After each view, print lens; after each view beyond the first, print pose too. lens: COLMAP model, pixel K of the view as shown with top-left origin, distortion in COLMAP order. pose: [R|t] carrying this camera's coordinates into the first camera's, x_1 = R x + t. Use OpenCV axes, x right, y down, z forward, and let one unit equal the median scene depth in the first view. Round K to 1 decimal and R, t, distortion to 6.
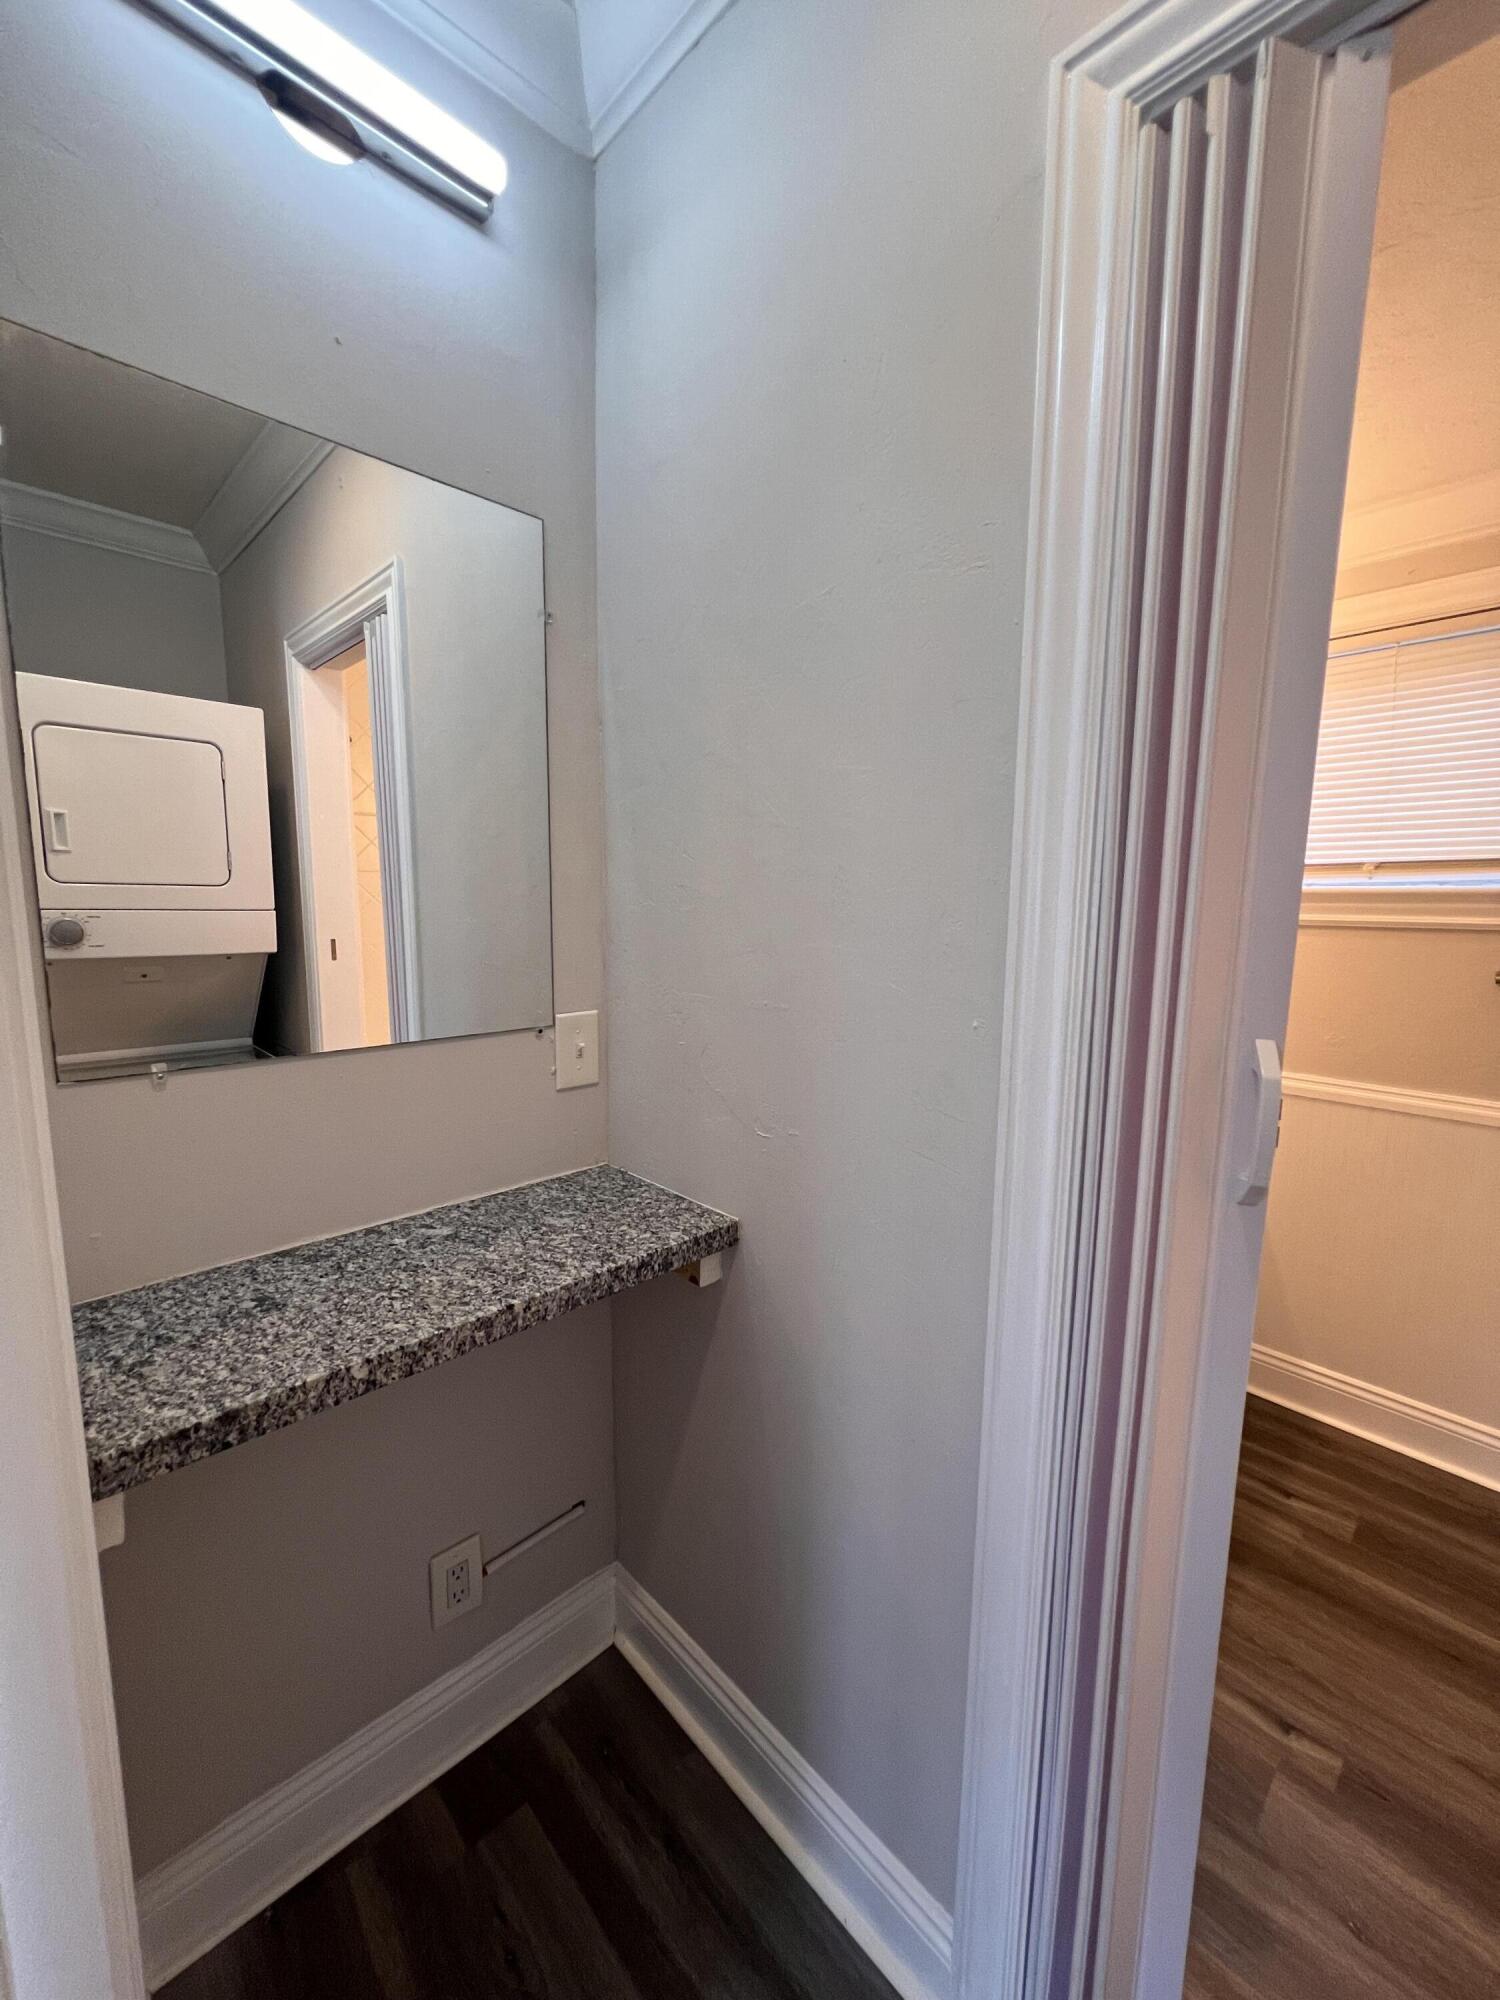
lens RADIAL K [[798.5, 0, 761.0], [0, 798.5, 992.8], [0, 0, 1]] dist [-0.001515, 0.001106]
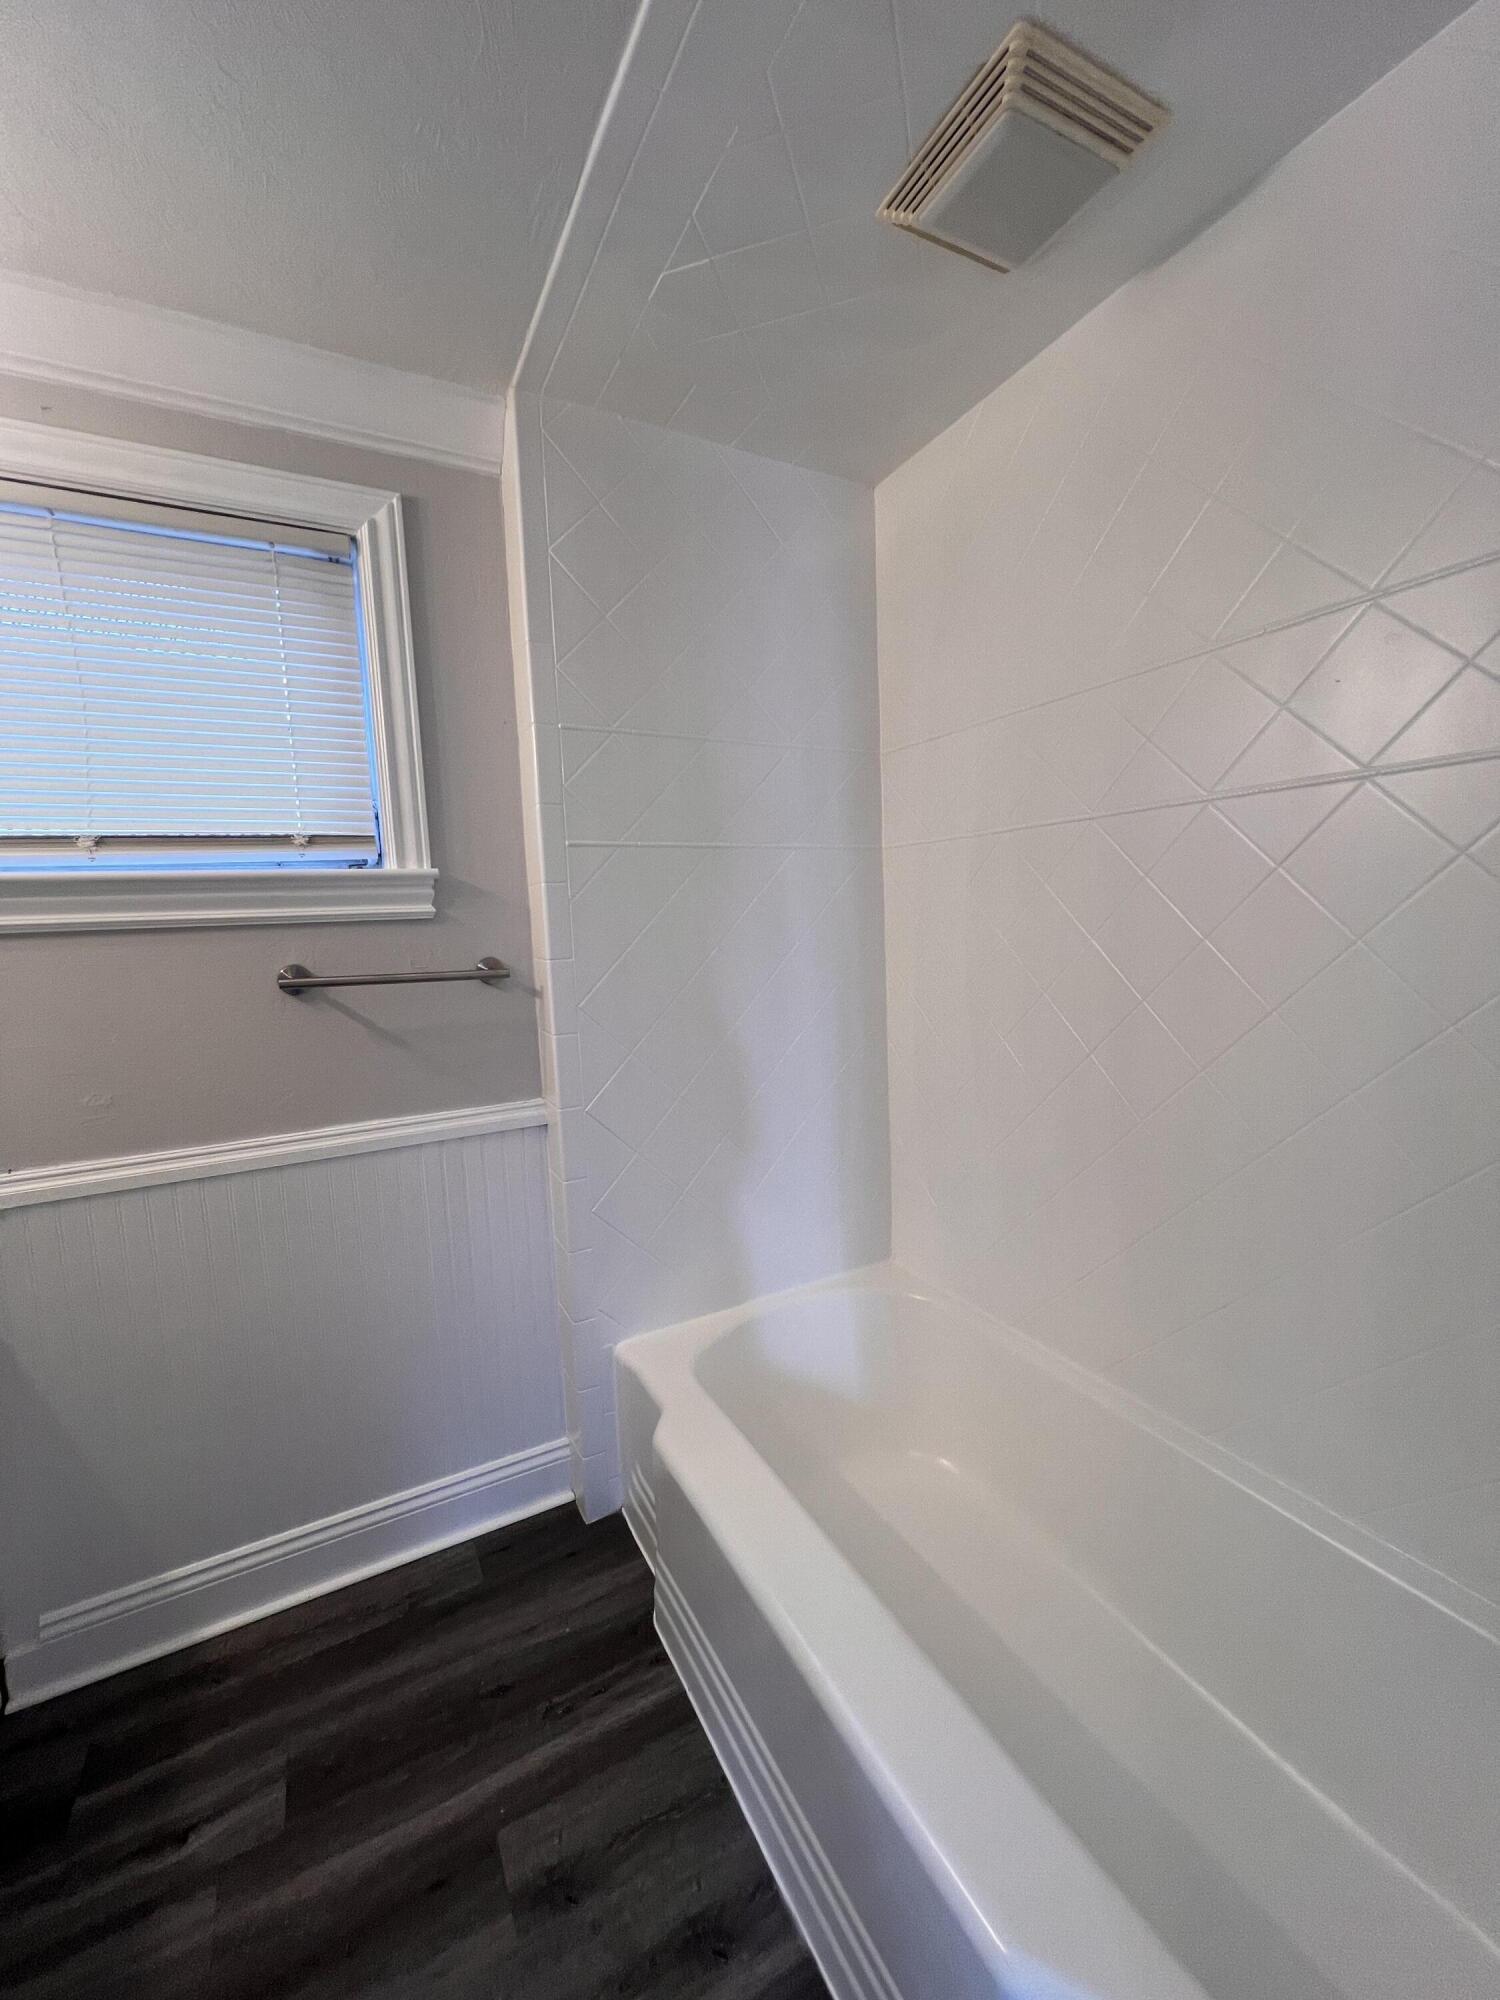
lens RADIAL K [[803.2, 0, 746.7], [0, 803.2, 1002.7], [0, 0, 1]] dist [-0.005804, 0.001454]
pose [[0.275068, -0.134893, 0.951915, 0.286303], [0.163487, 0.982251, 0.091950, 0.006219], [-0.947423, 0.130333, 0.292239, 0.328944]]
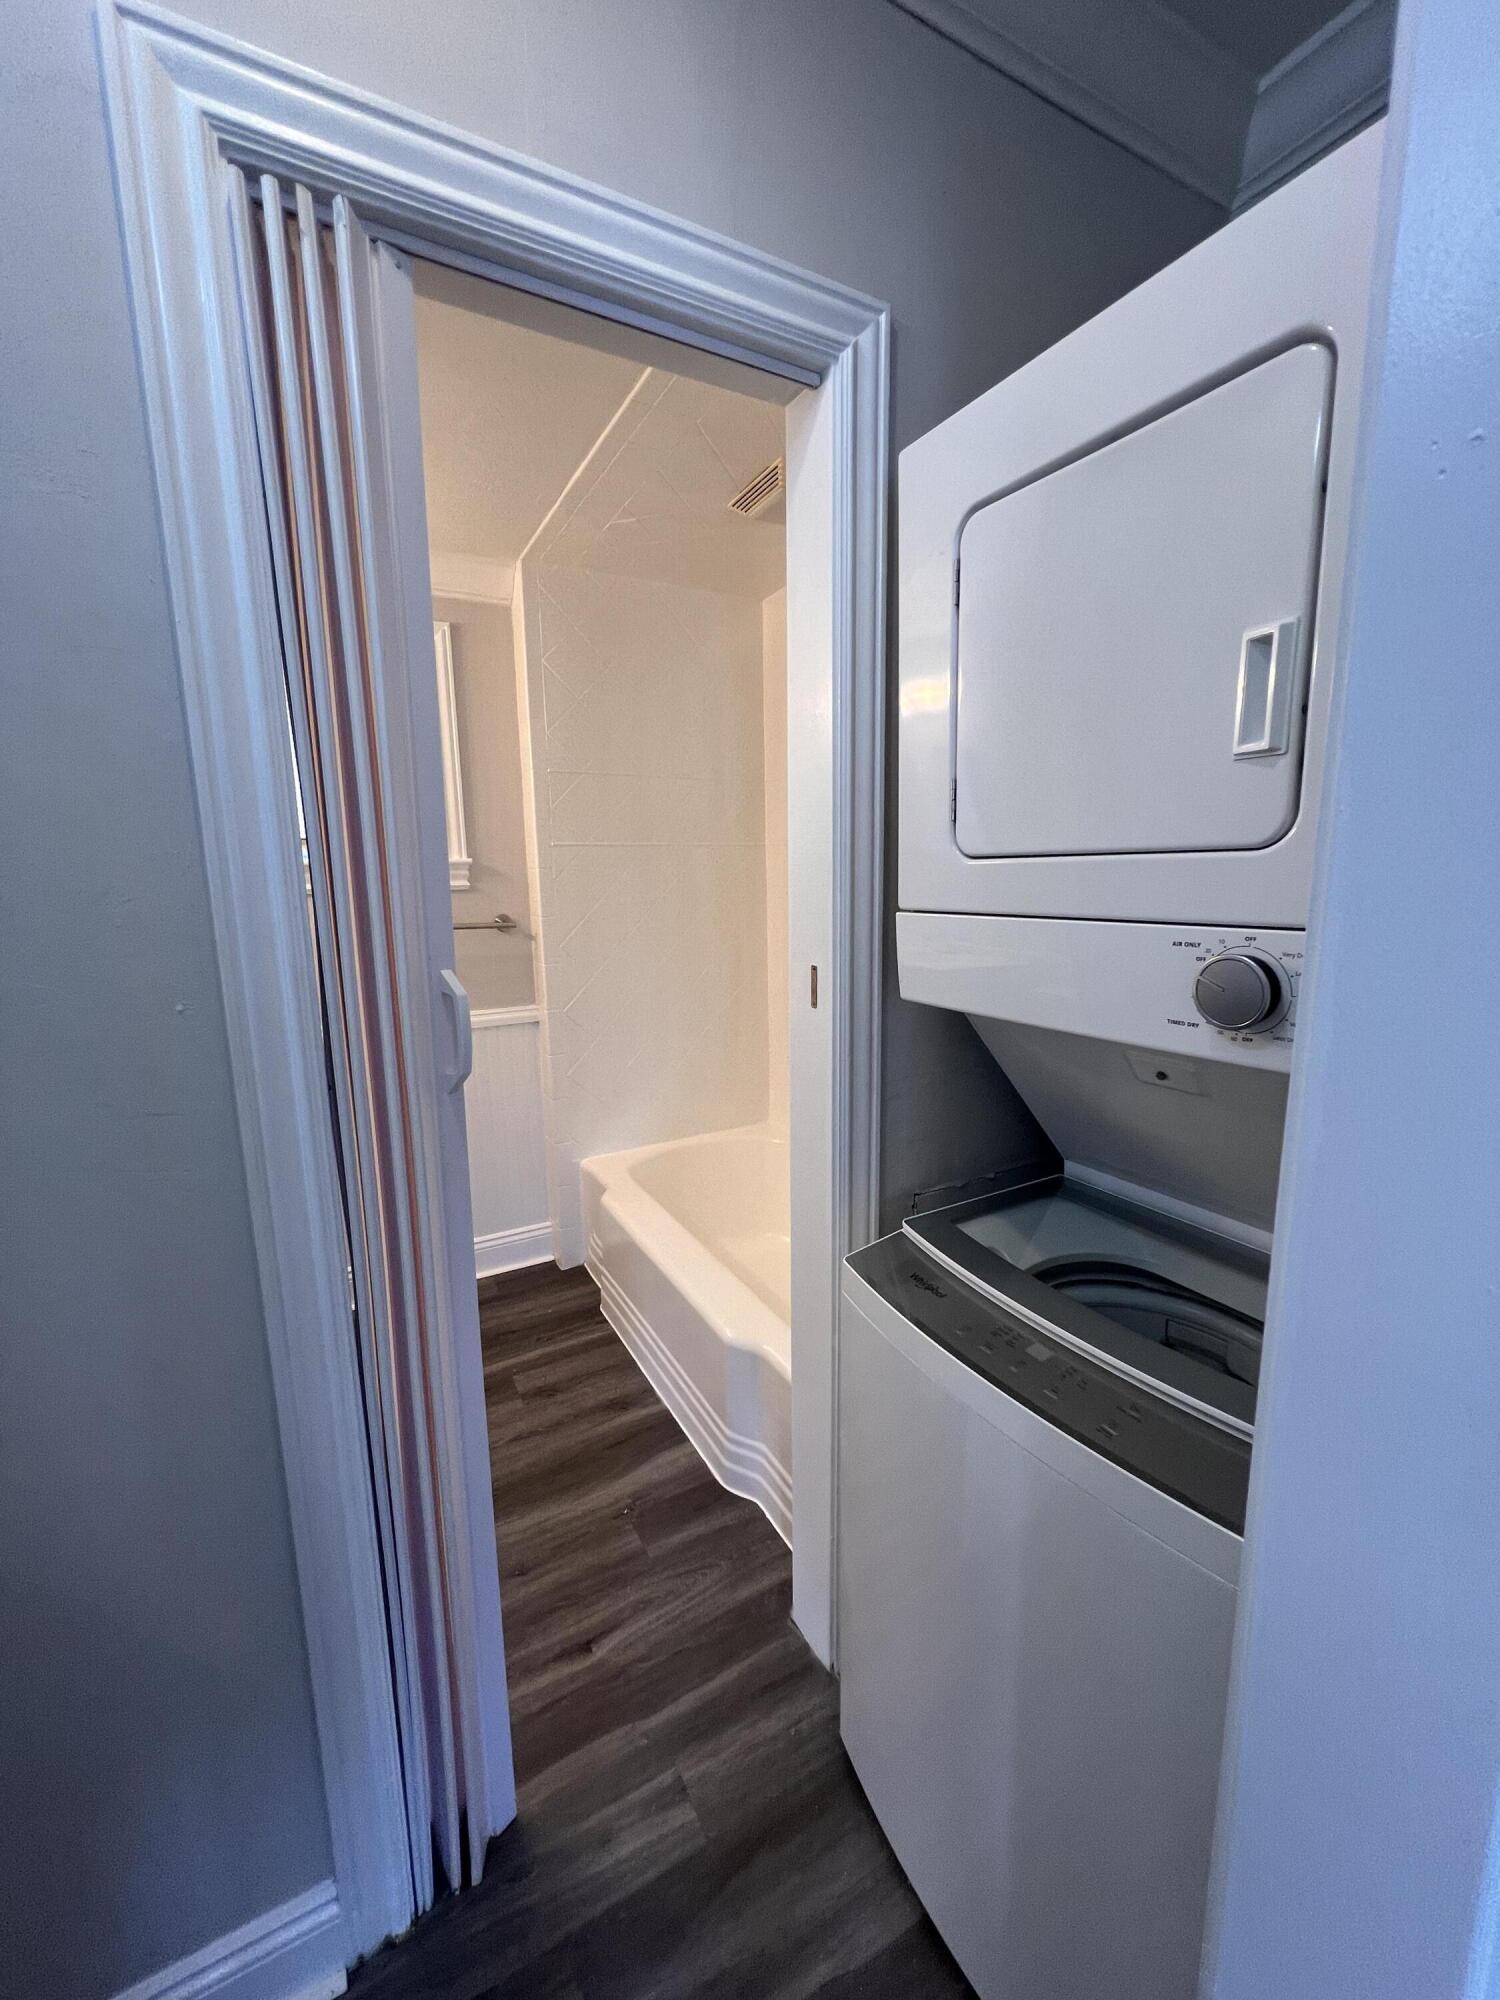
lens RADIAL K [[803.2, 0, 748.8], [0, 803.2, 990.5], [0, 0, 1]] dist [-0.005804, 0.001454]
pose [[0.259220, -0.169586, 0.950813, -0.212017], [0.145972, 0.980034, 0.135001, -0.004588], [-0.954724, 0.103797, 0.278799, 0.048363]]
